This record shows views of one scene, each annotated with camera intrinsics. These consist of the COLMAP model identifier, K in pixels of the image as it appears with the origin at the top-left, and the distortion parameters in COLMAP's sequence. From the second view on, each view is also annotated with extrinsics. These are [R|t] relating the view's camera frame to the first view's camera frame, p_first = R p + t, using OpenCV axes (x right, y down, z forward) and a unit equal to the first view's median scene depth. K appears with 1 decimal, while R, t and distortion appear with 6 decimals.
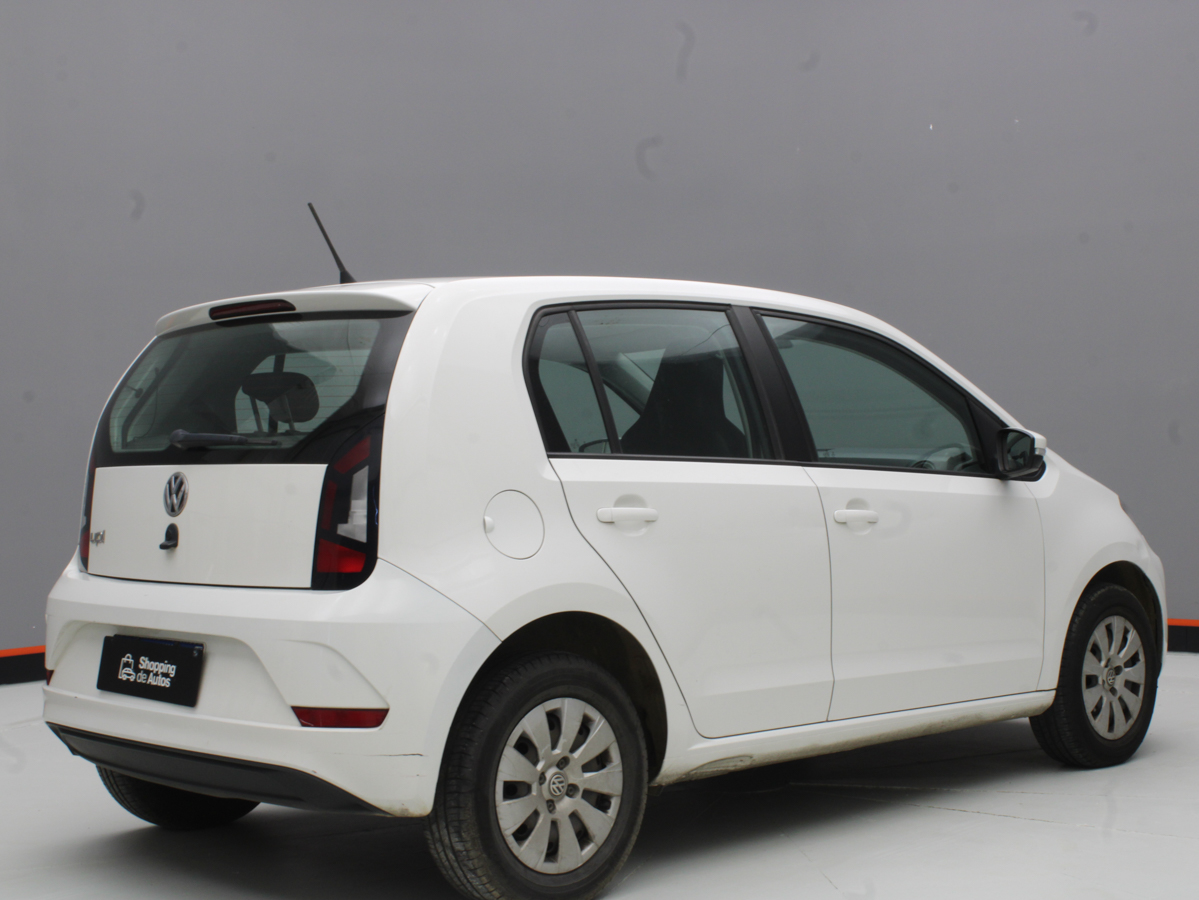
lens RADIAL K [[1880.1, 0, 599.5], [0, 1880.1, 450.0], [0, 0, 1]] dist [-0.056134, 0.002797]
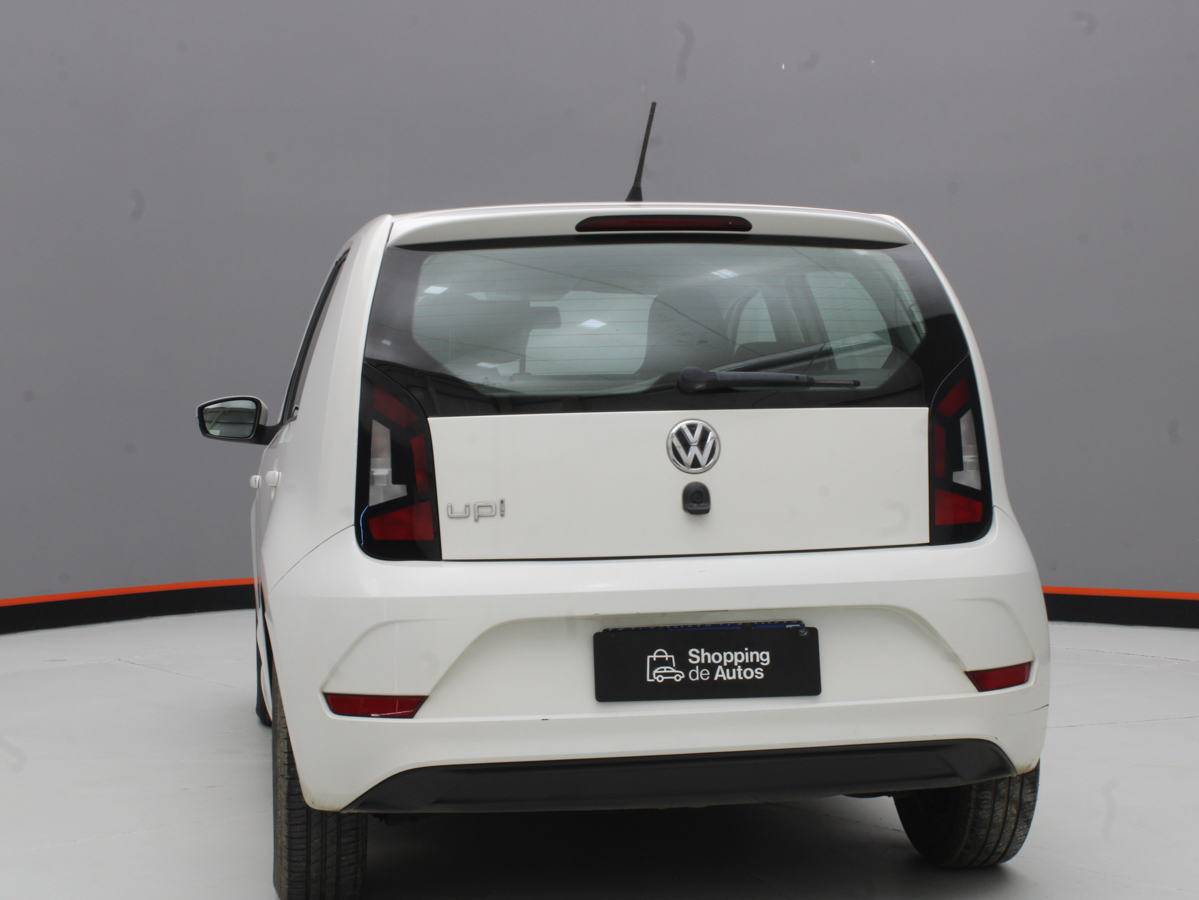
lens RADIAL K [[2000.8, 0, 599.5], [0, 2000.8, 450.0], [0, 0, 1]] dist [-0.034506, 0.002510]
pose [[0.560272, -0.011805, 0.828224, -0.990171], [0.008512, 0.999928, 0.008494, 0.017926], [-0.828265, 0.002291, 0.560332, 0.561638]]
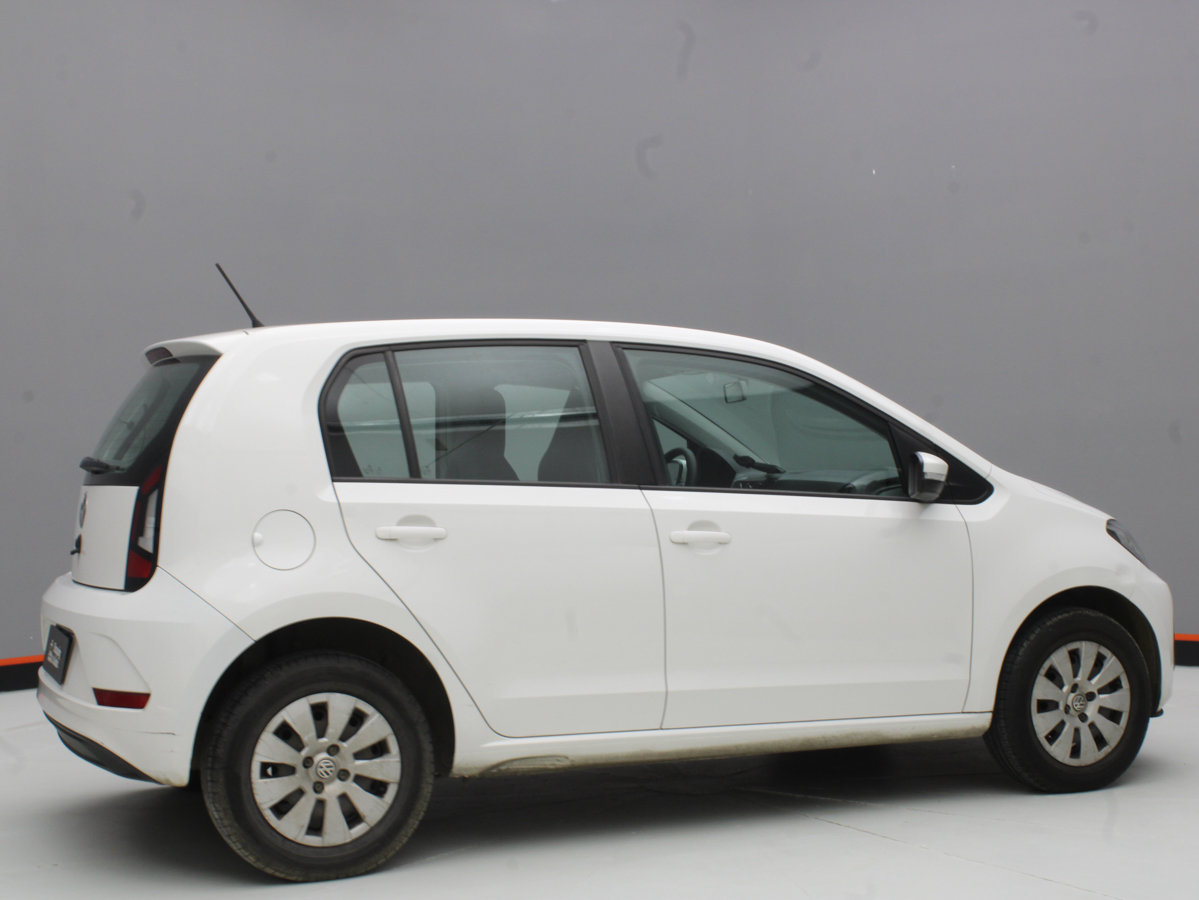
lens RADIAL K [[1758.6, 0, 599.5], [0, 1758.6, 450.0], [0, 0, 1]] dist [-0.067516, 0.020215]
pose [[0.935903, -0.001648, -0.352254, 0.496666], [-0.000999, 0.999973, -0.007332, -0.007497], [0.352257, 0.007214, 0.935876, 0.059730]]
